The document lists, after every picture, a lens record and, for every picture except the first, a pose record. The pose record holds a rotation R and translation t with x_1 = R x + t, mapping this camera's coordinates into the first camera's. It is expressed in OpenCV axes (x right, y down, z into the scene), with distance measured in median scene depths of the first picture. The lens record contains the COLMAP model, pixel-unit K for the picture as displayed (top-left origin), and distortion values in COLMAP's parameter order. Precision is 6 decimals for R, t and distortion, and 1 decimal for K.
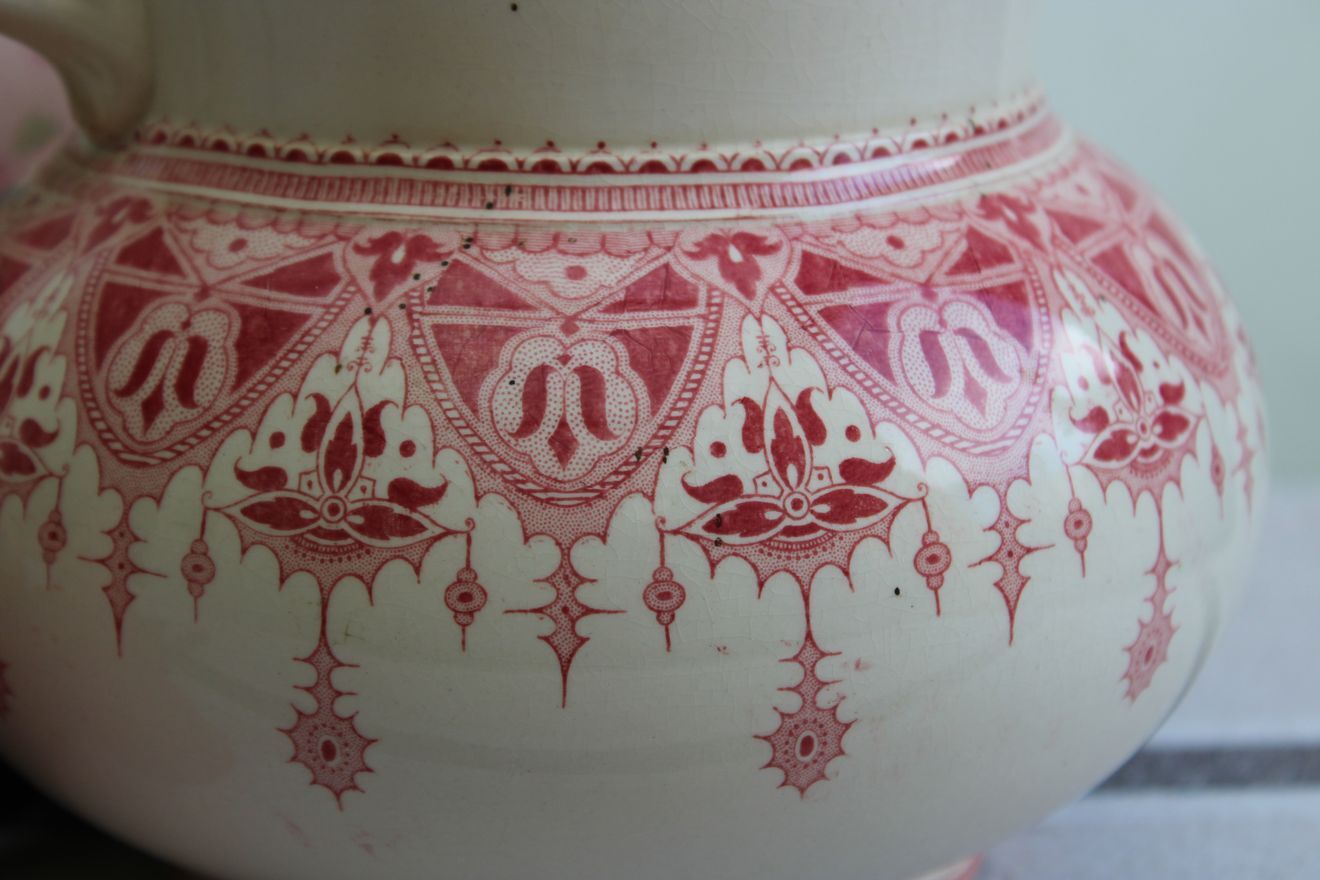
lens RADIAL K [[2886.7, 0, 660.0], [0, 2886.7, 440.0], [0, 0, 1]] dist [0.005571, 0.138142]
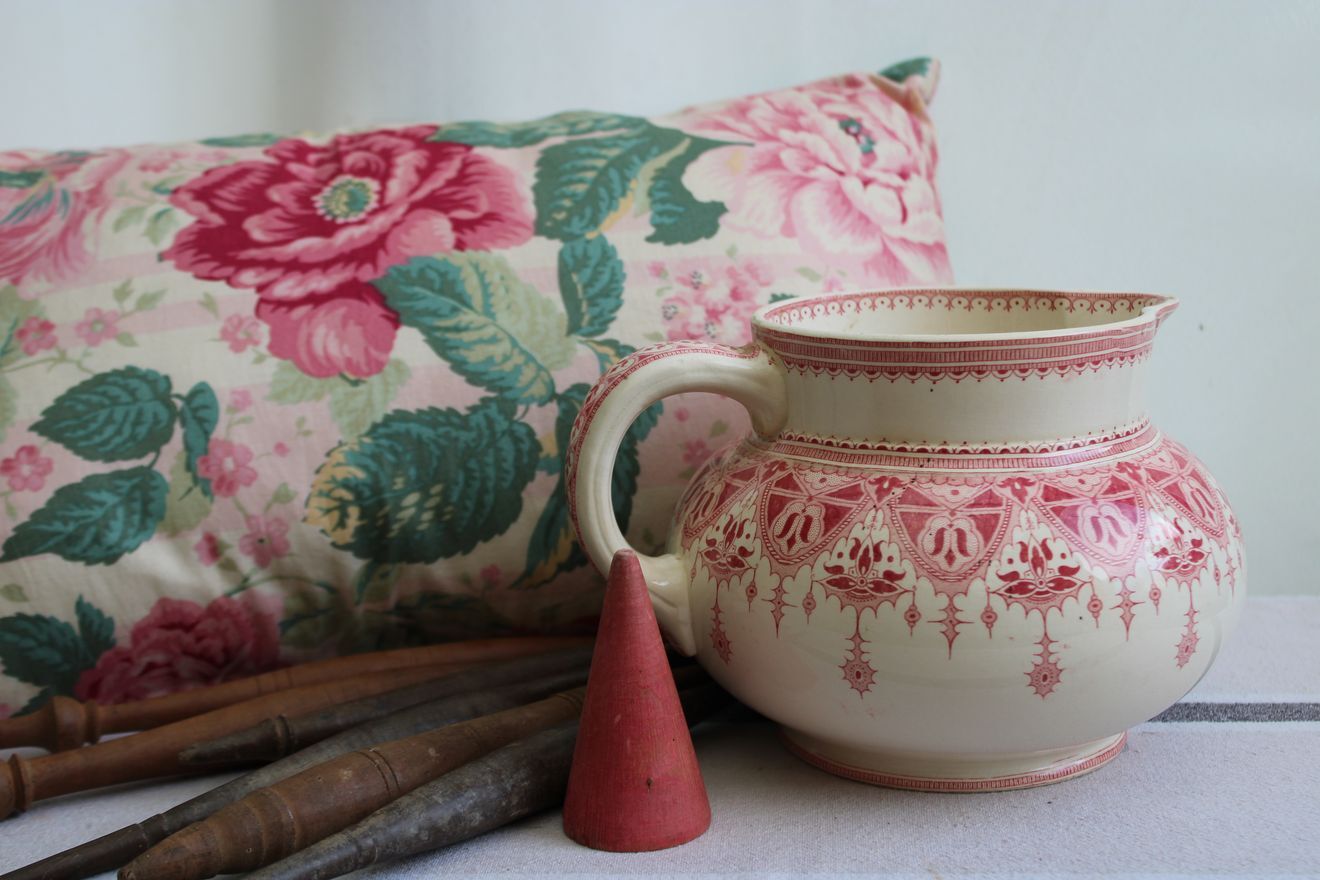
lens RADIAL K [[1739.5, 0, 663.2], [0, 1739.5, 411.0], [0, 0, 1]] dist [-0.088050, 0.034209]
pose [[0.983773, 0.002778, -0.179394, -0.007634], [-0.020507, 0.995068, -0.097052, 0.025348], [0.178240, 0.099157, 0.978978, -0.568874]]
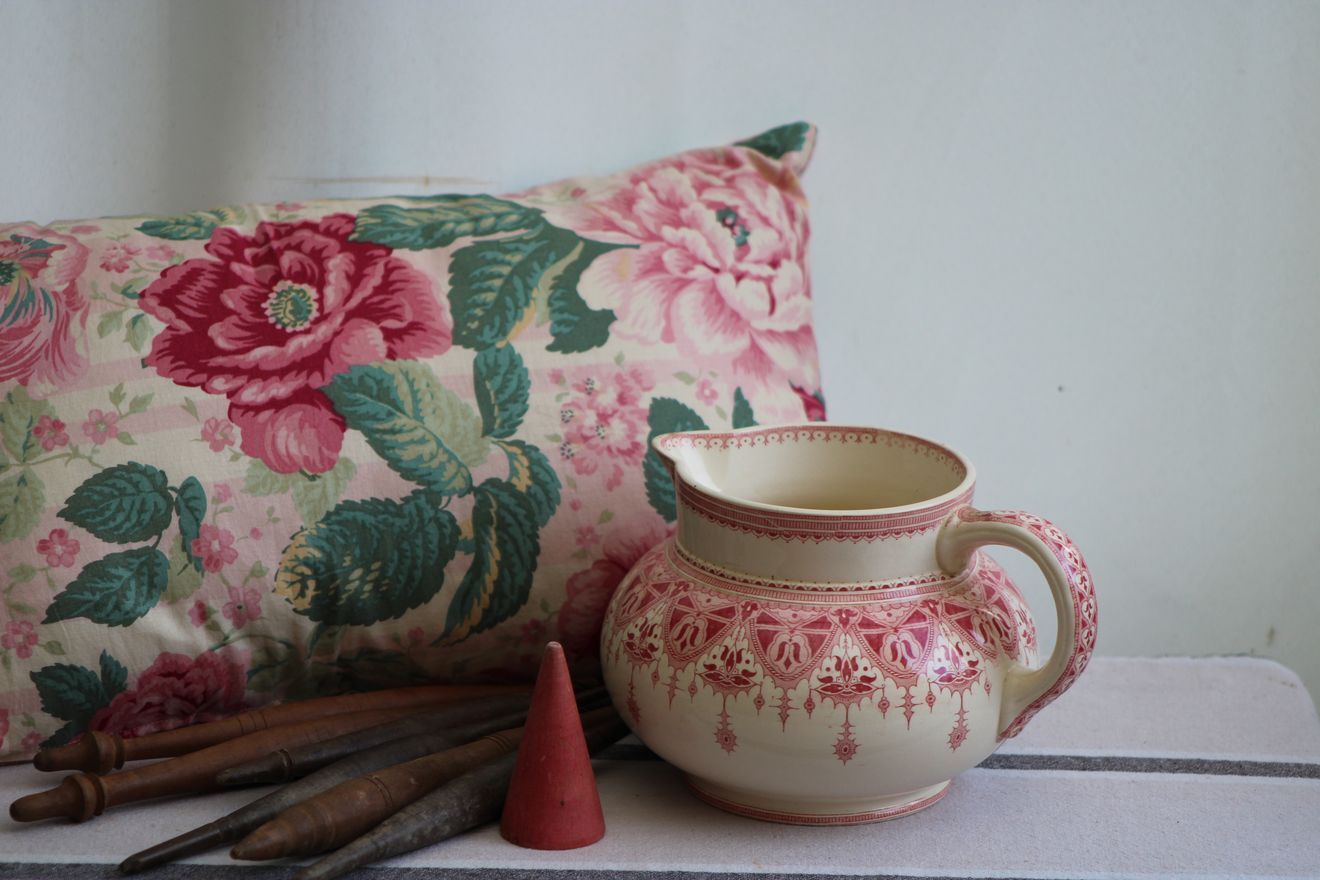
lens RADIAL K [[3935.0, 0, 660.0], [0, 3935.0, 440.0], [0, 0, 1]] dist [-0.214234, -1.955890]
pose [[0.994930, 0.048152, -0.088289, 0.248320], [-0.048319, 0.998832, 0.000250, -0.264179], [0.088198, 0.004017, 0.996095, -4.039998]]
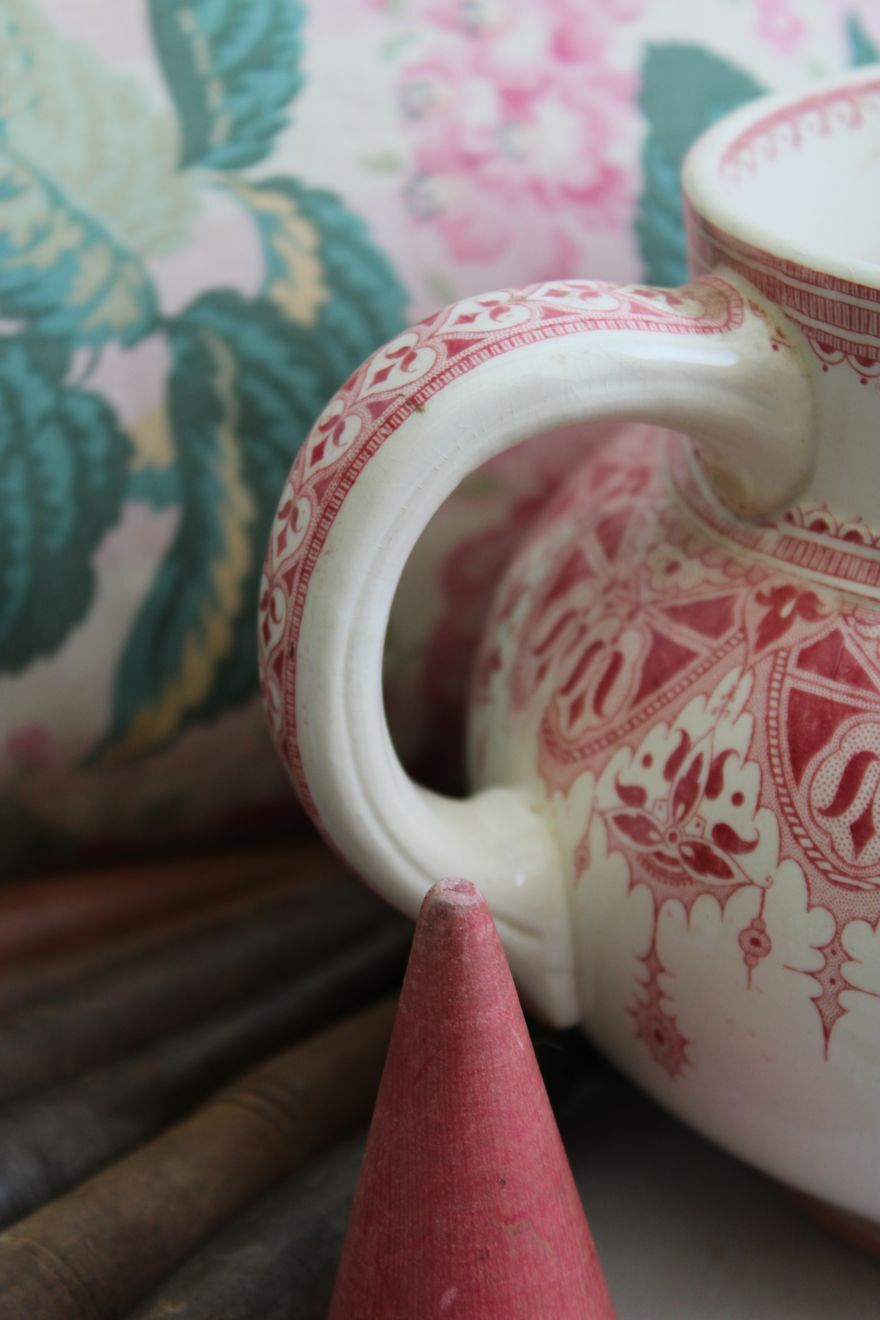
lens RADIAL K [[2886.7, 0, 440.0], [0, 2886.7, 660.0], [0, 0, 1]] dist [0.005571, 0.138142]
pose [[0.997083, 0.003068, -0.076264, -0.245556], [0.007994, 0.989498, 0.144322, -0.221599], [0.075906, -0.144511, 0.986587, -0.030104]]
